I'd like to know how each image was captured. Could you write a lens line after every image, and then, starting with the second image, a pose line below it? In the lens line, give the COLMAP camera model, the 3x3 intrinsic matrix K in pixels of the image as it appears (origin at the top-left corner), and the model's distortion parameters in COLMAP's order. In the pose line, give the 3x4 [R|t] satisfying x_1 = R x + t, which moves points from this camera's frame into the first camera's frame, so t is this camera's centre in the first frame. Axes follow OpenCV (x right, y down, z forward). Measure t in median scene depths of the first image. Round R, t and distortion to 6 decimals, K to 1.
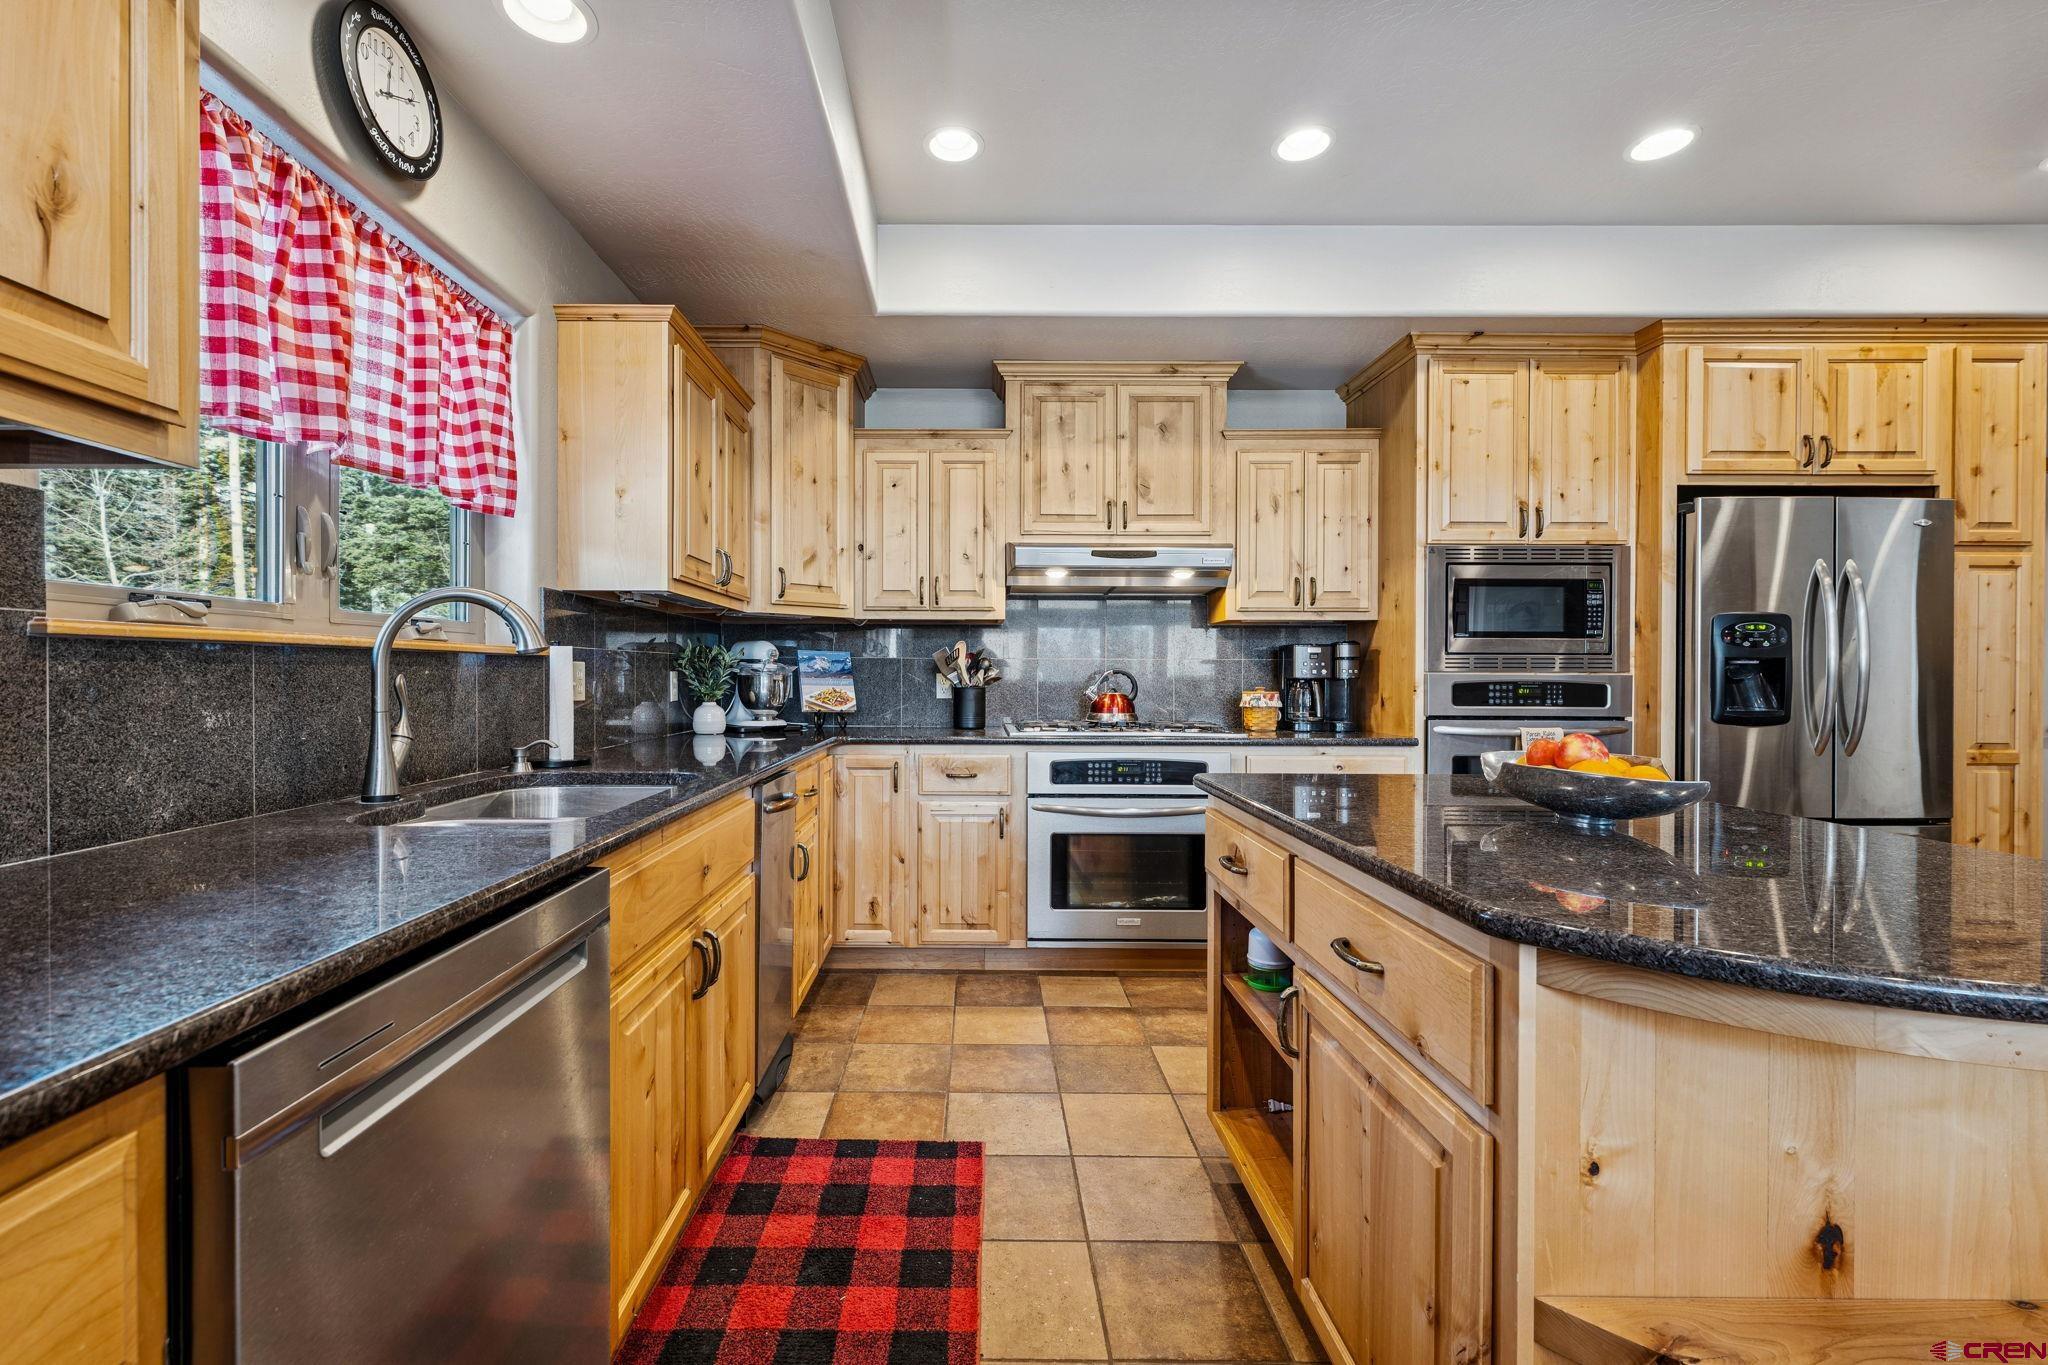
lens RADIAL K [[853.0, 0, 865.5], [0, 853.0, 670.7], [0, 0, 1]] dist [-0.002025, -0.000054]
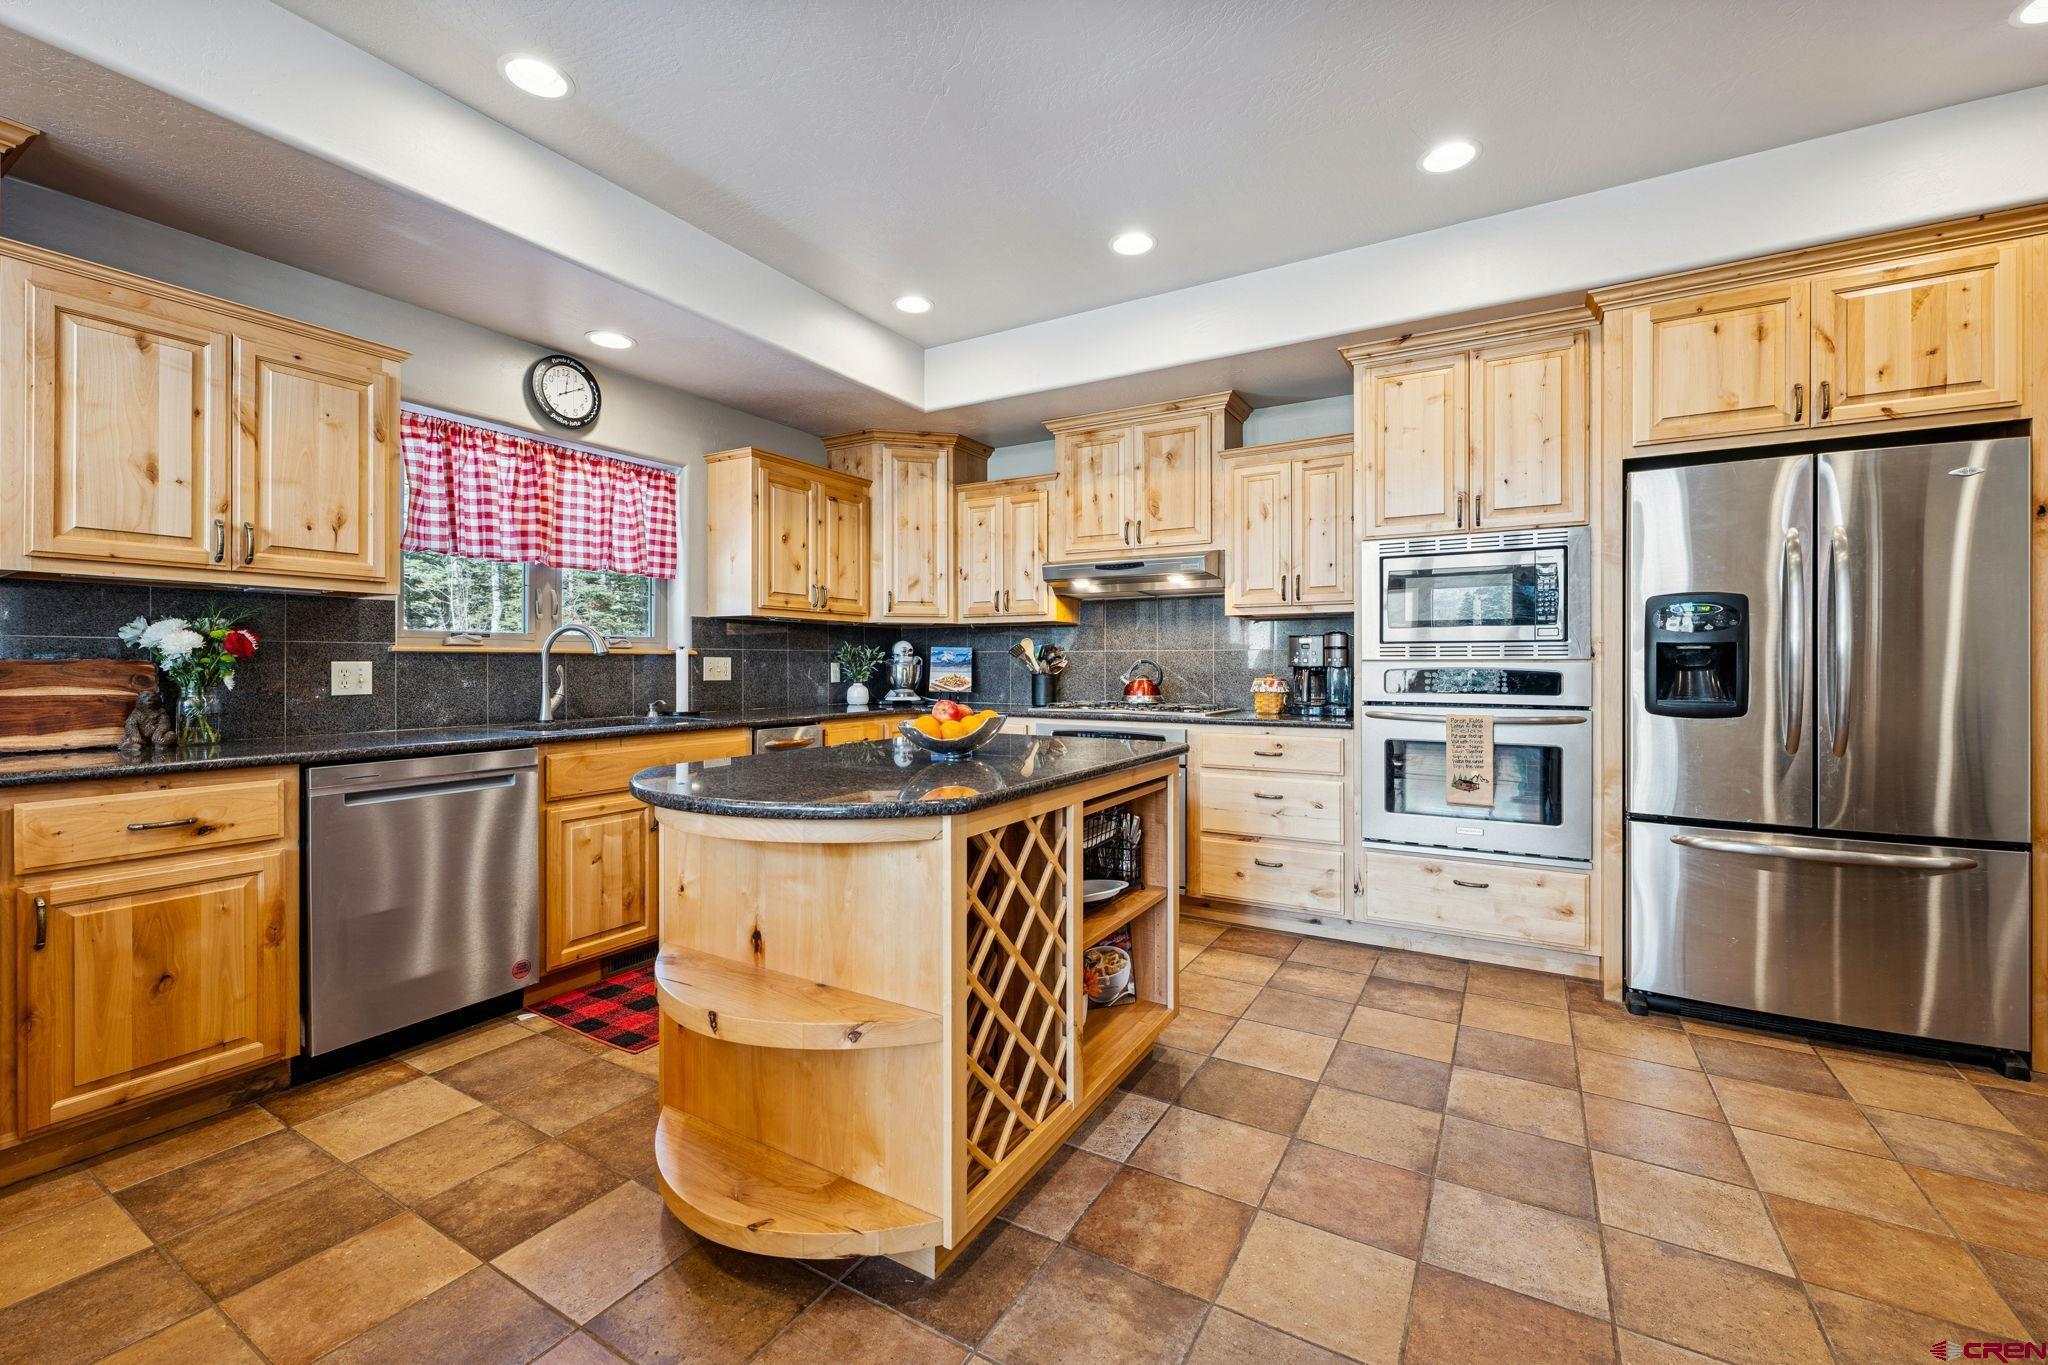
lens RADIAL K [[853.0, 0, 1015.0], [0, 853.0, 651.3], [0, 0, 1]] dist [-0.002025, -0.000054]
pose [[0.860678, -0.011014, -0.509031, 0.791842], [0.005630, 0.999911, -0.012116, 0.000687], [0.509119, 0.007562, 0.860663, -0.136108]]
